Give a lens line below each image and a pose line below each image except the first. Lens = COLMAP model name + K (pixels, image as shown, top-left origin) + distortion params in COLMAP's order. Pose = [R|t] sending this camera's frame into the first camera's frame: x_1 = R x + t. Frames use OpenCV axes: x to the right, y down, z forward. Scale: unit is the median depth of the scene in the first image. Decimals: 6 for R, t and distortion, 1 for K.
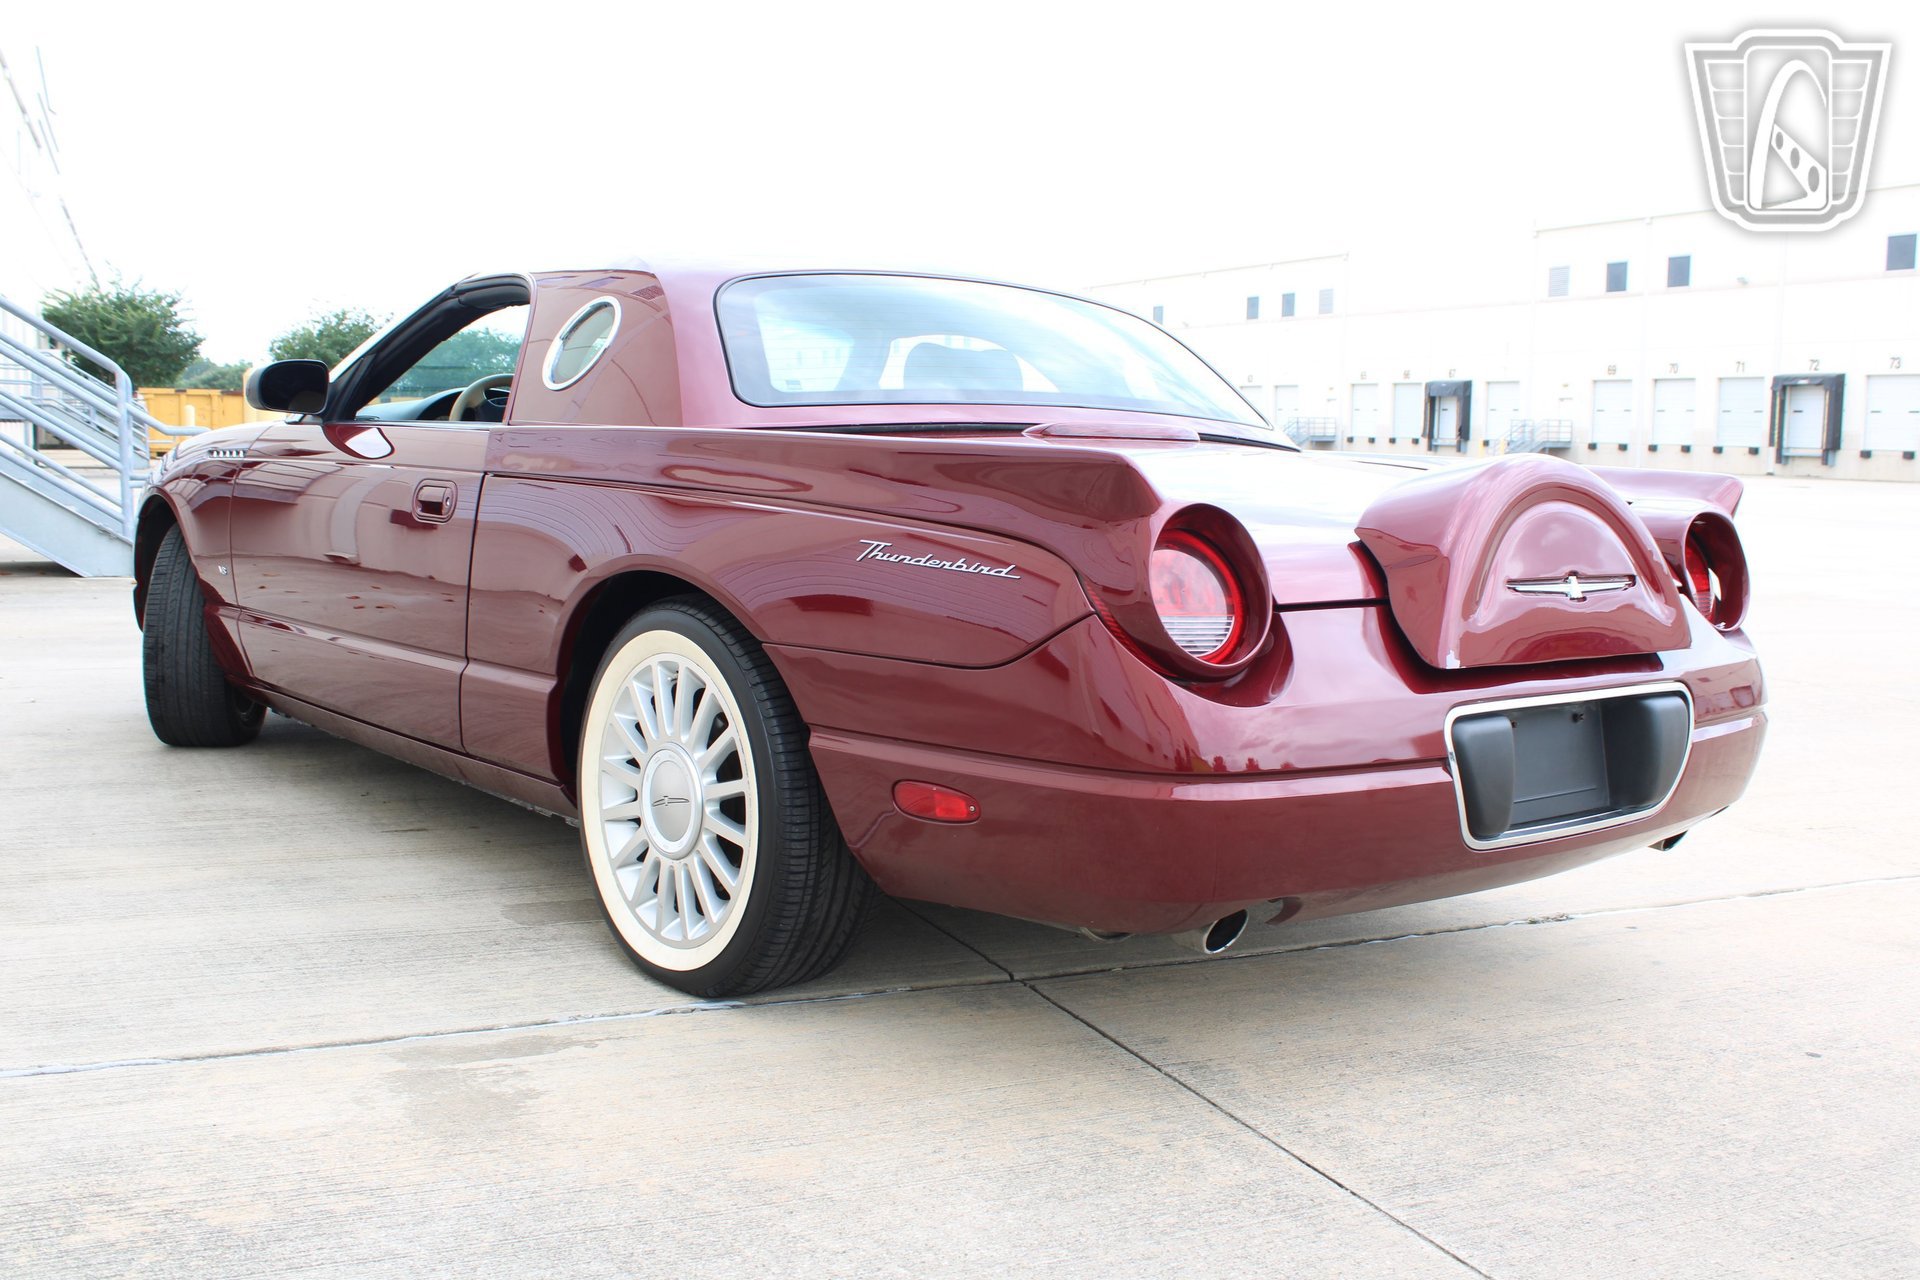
lens RADIAL K [[1889.0, 0, 979.7], [0, 1889.0, 638.9], [0, 0, 1]] dist [-0.149423, 0.169419]
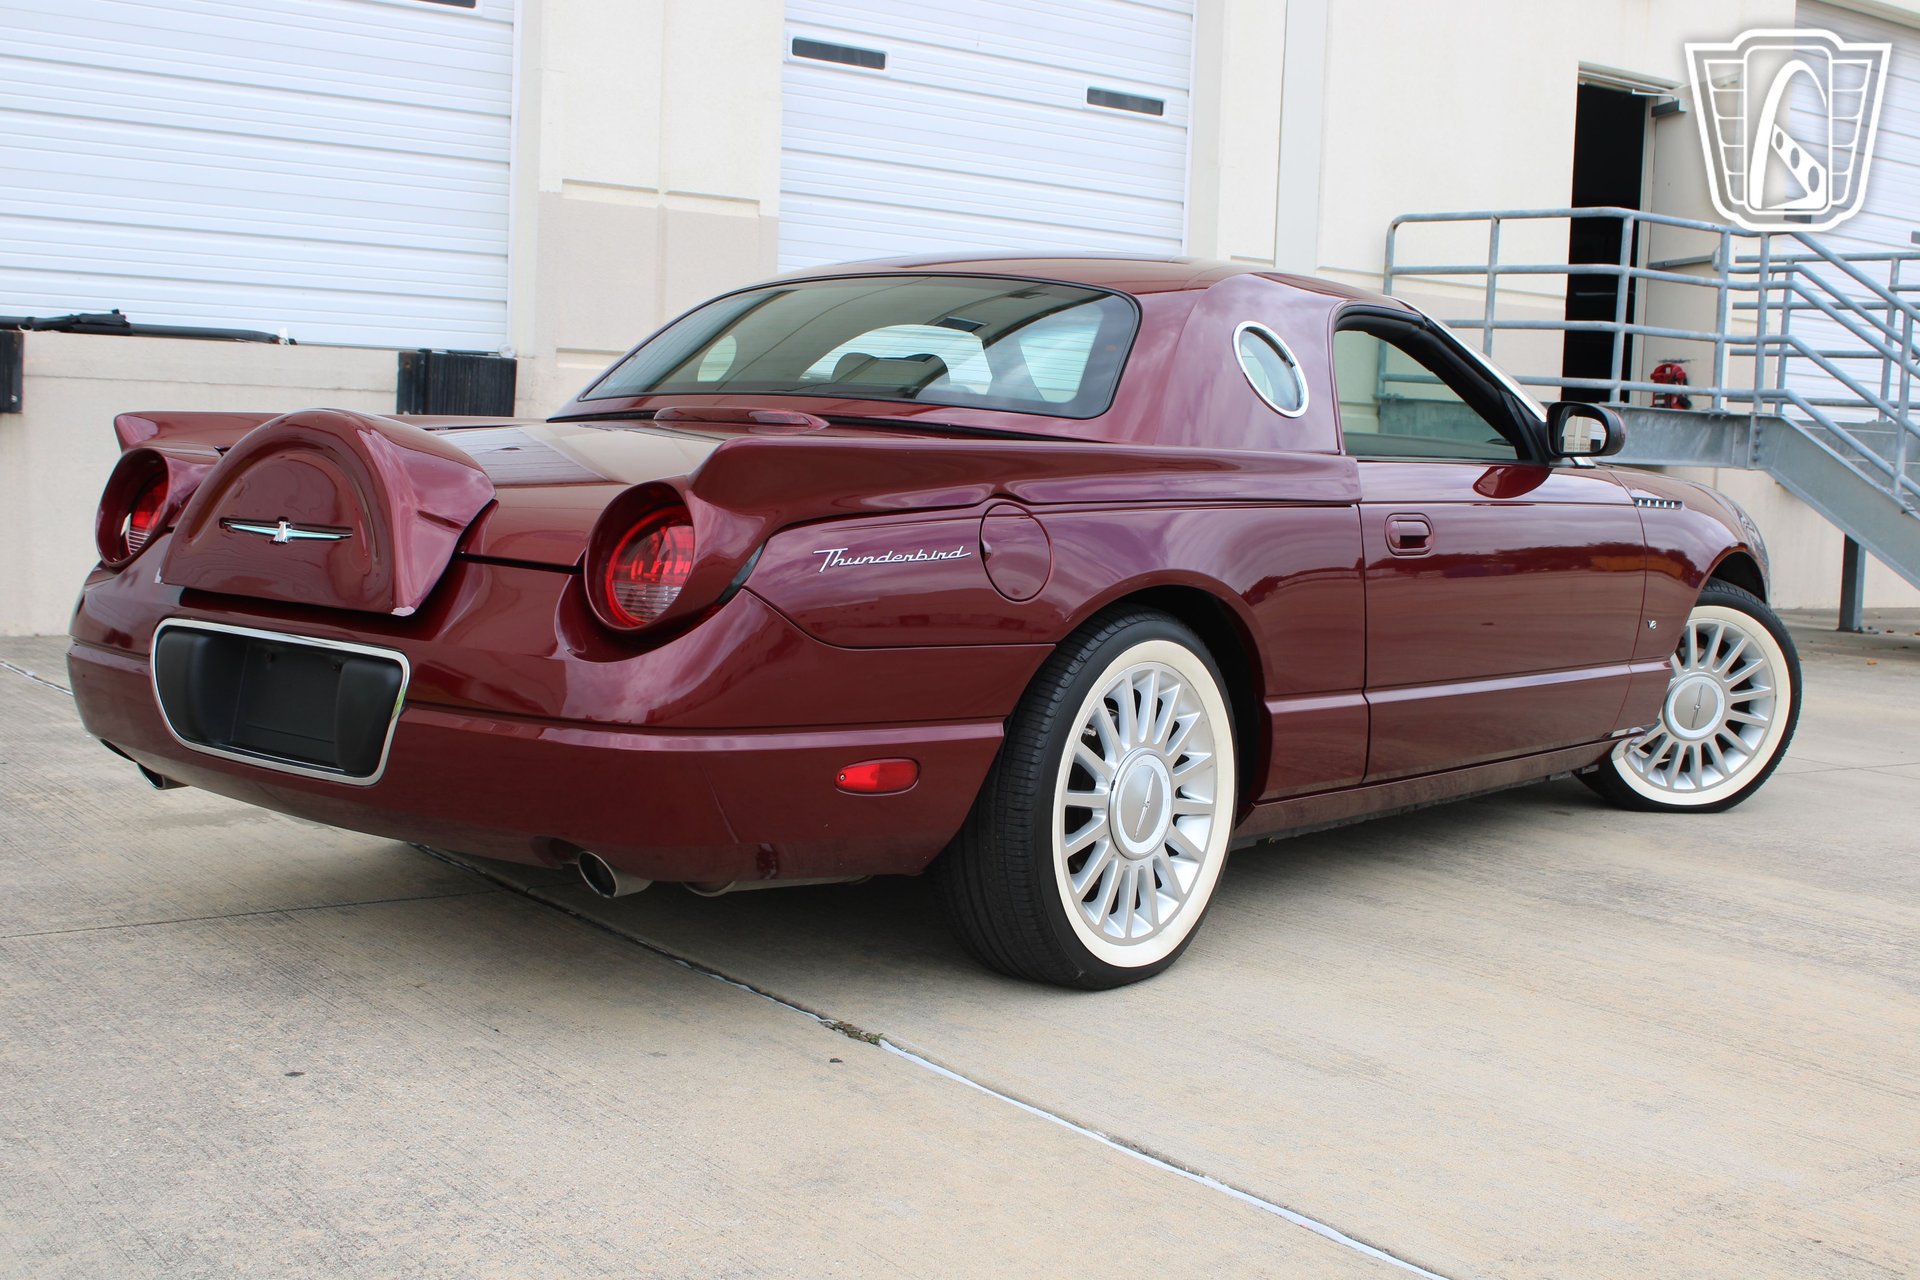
lens RADIAL K [[2271.7, 0, 956.2], [0, 2271.7, 641.9], [0, 0, 1]] dist [-0.119273, 0.195367]
pose [[0.200253, 0.067693, -0.977403, 1.480996], [-0.141120, 0.989200, 0.039597, -0.063462], [0.969528, 0.130002, 0.207643, 1.006130]]
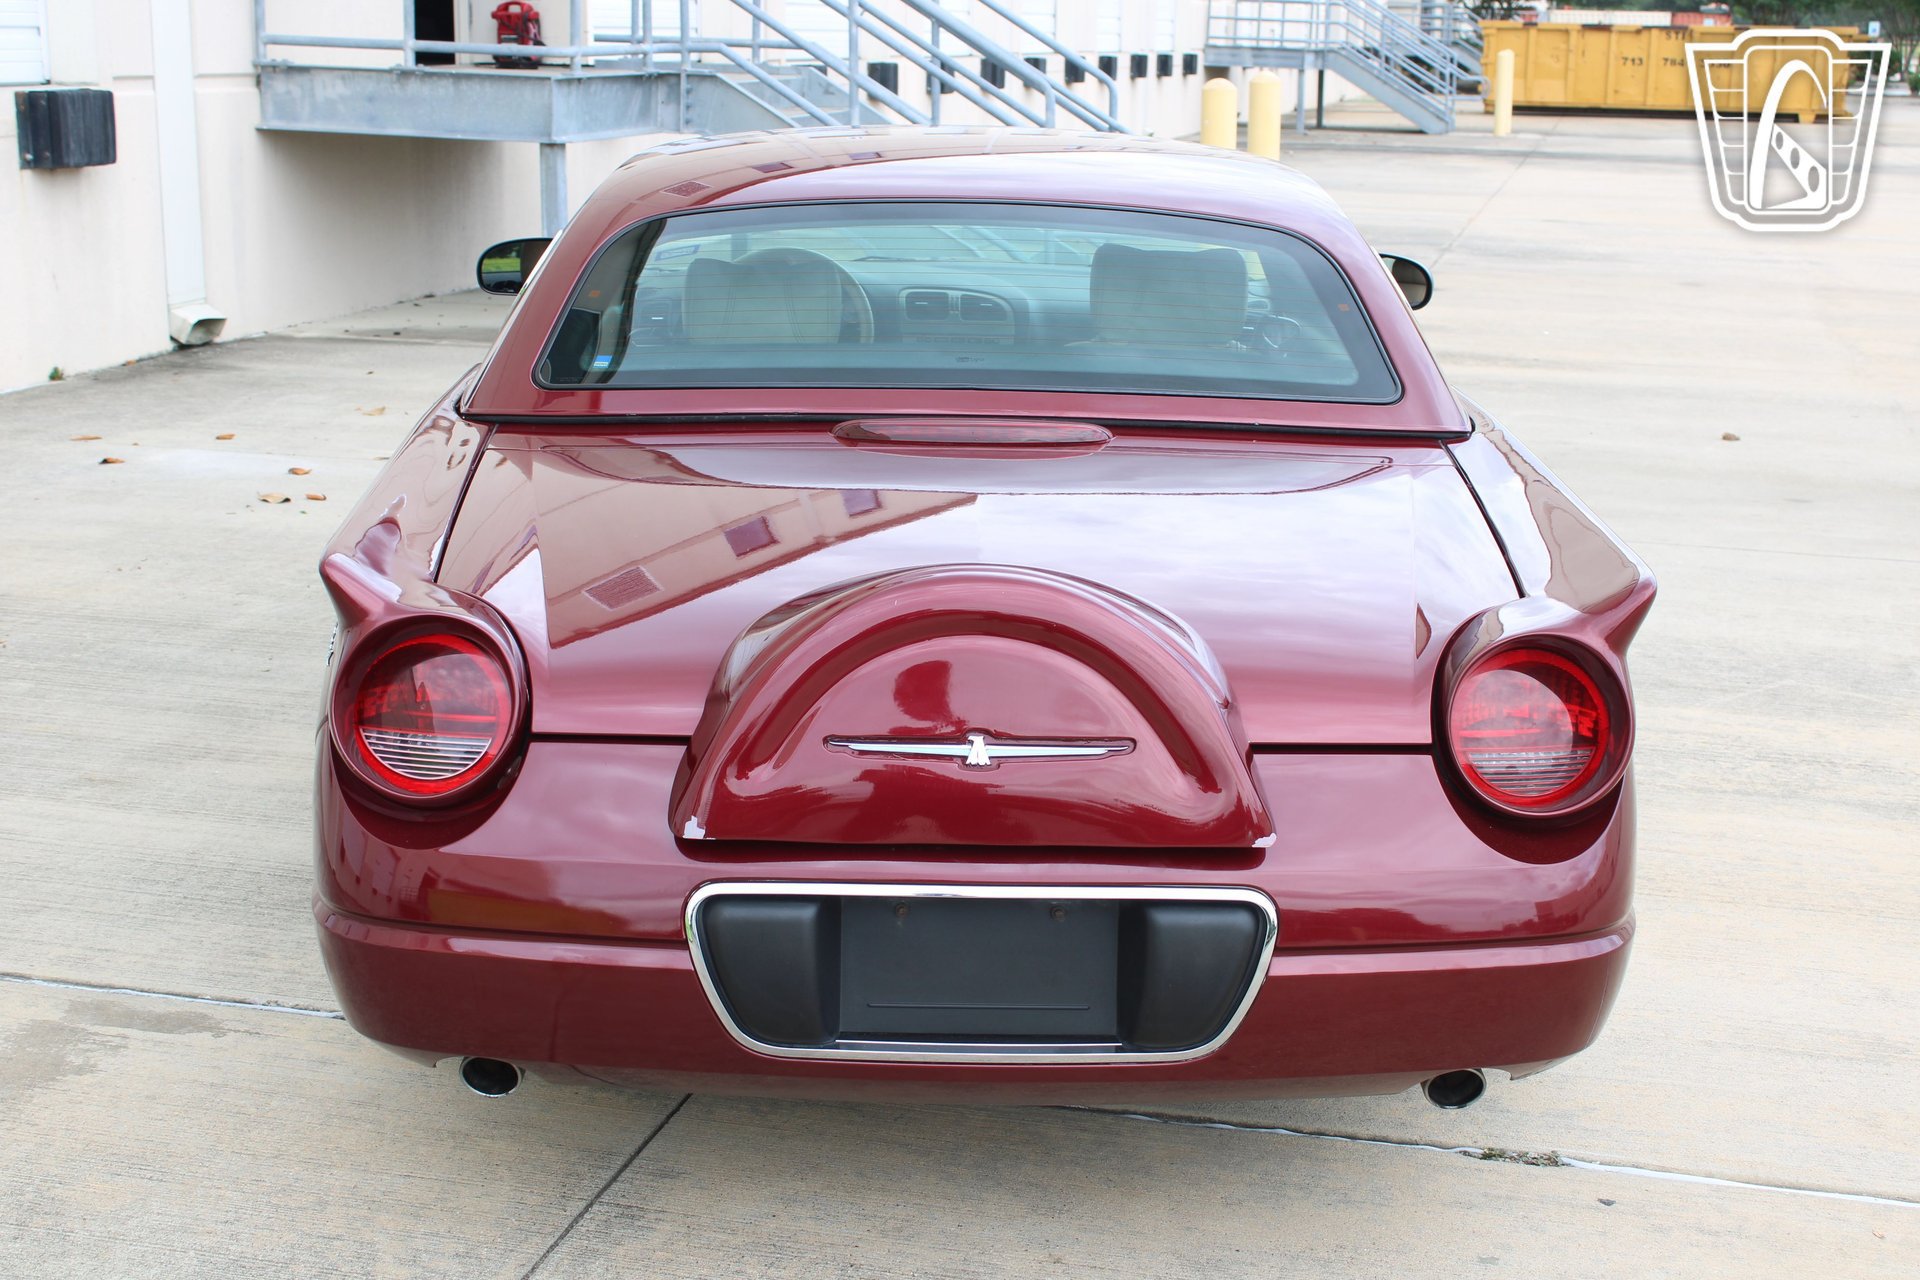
lens RADIAL K [[2592.9, 0, 960.0], [0, 2592.9, 640.0], [0, 0, 1]] dist [-0.032953, 0.014173]
pose [[0.776016, 0.134258, -0.616258, 0.870275], [-0.061507, 0.988533, 0.137910, -0.197956], [0.627707, -0.069116, 0.775375, 0.157170]]
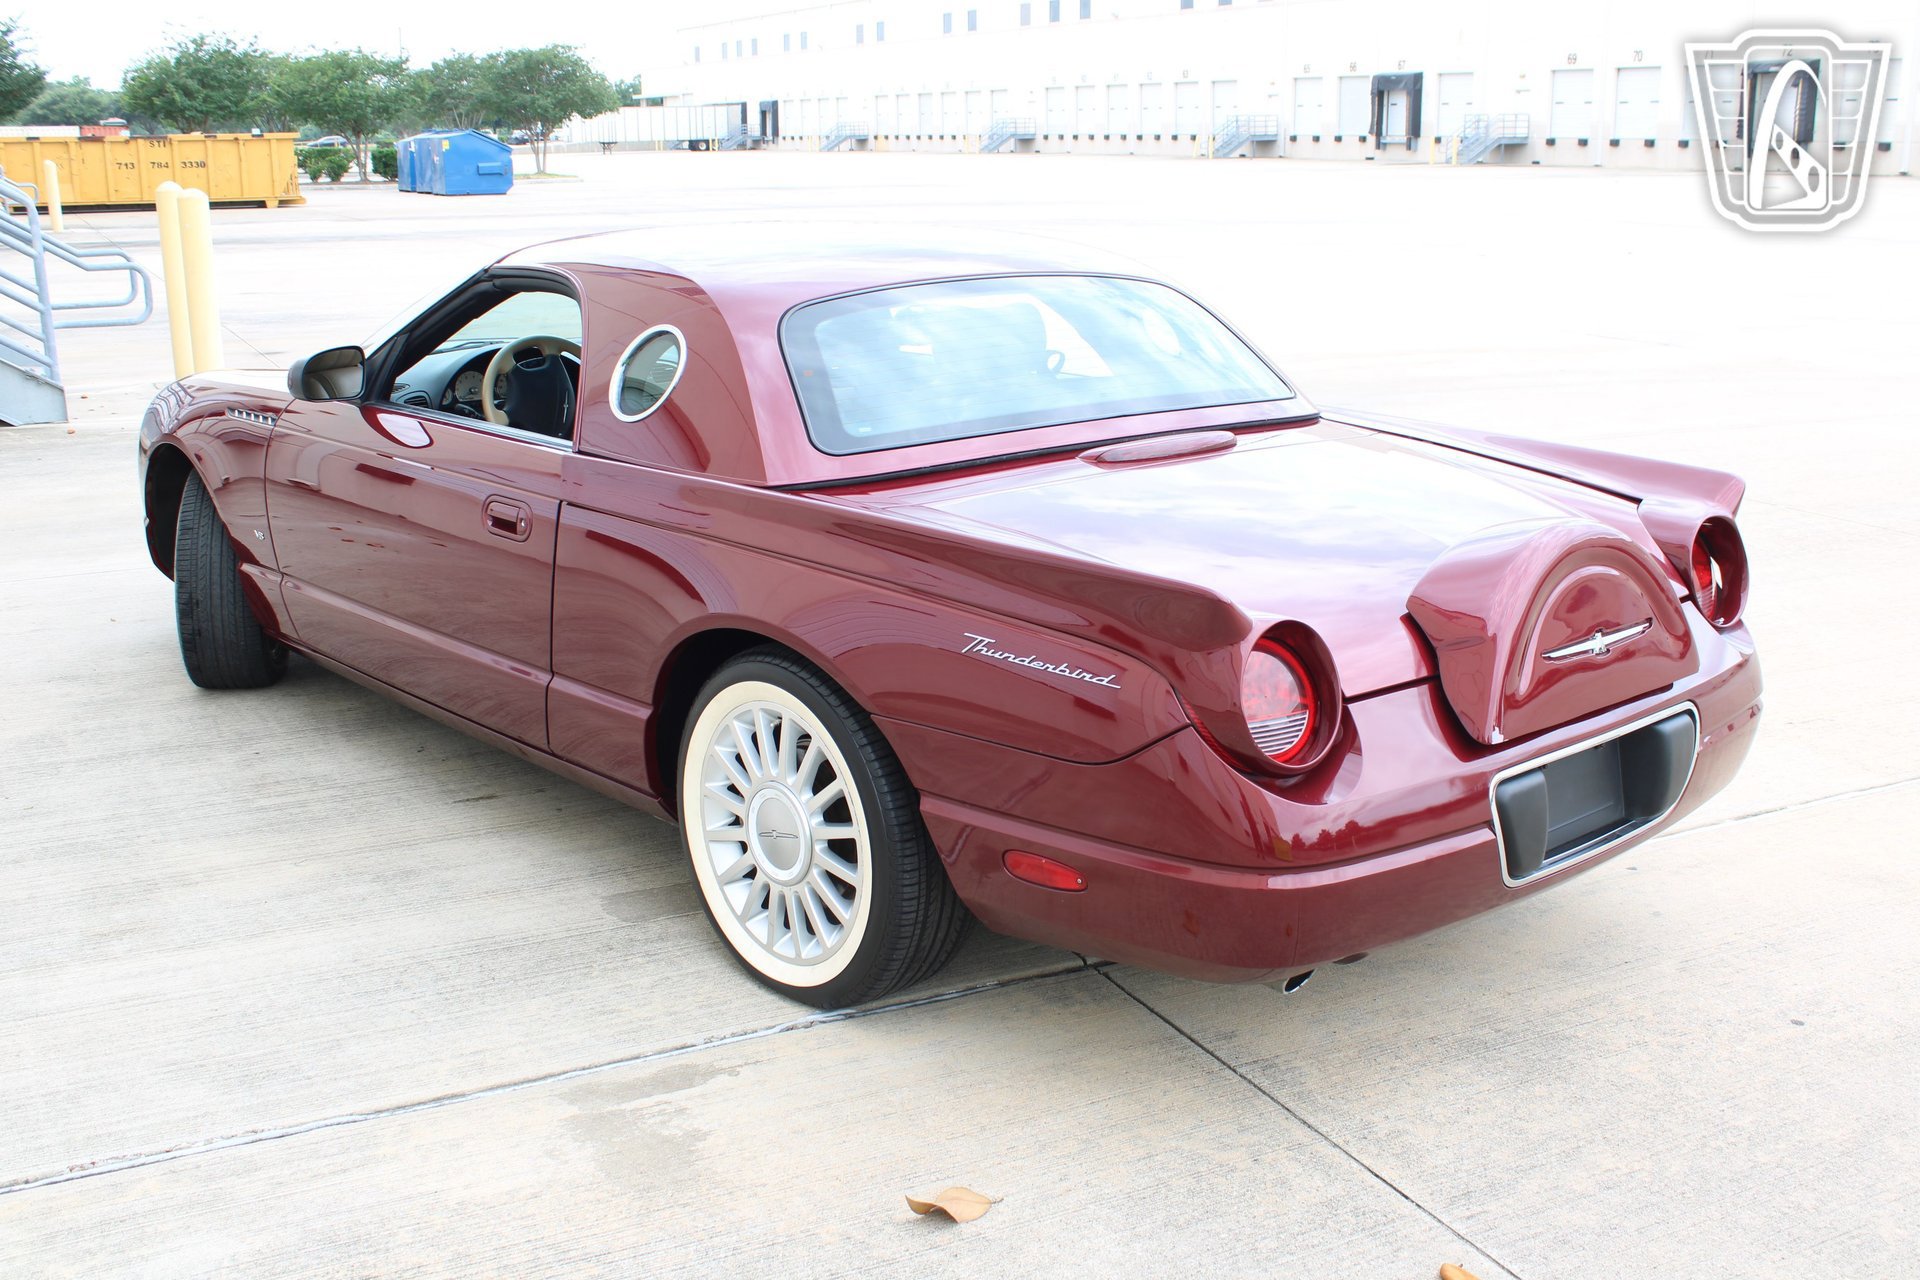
lens RADIAL K [[1995.1, 0, 982.4], [0, 1995.1, 642.5], [0, 0, 1]] dist [-0.139718, 0.179527]
pose [[0.998609, -0.037322, 0.037250, -0.085273], [0.031365, 0.988283, 0.149375, -0.195477], [-0.042388, -0.147999, 0.988079, -0.137297]]
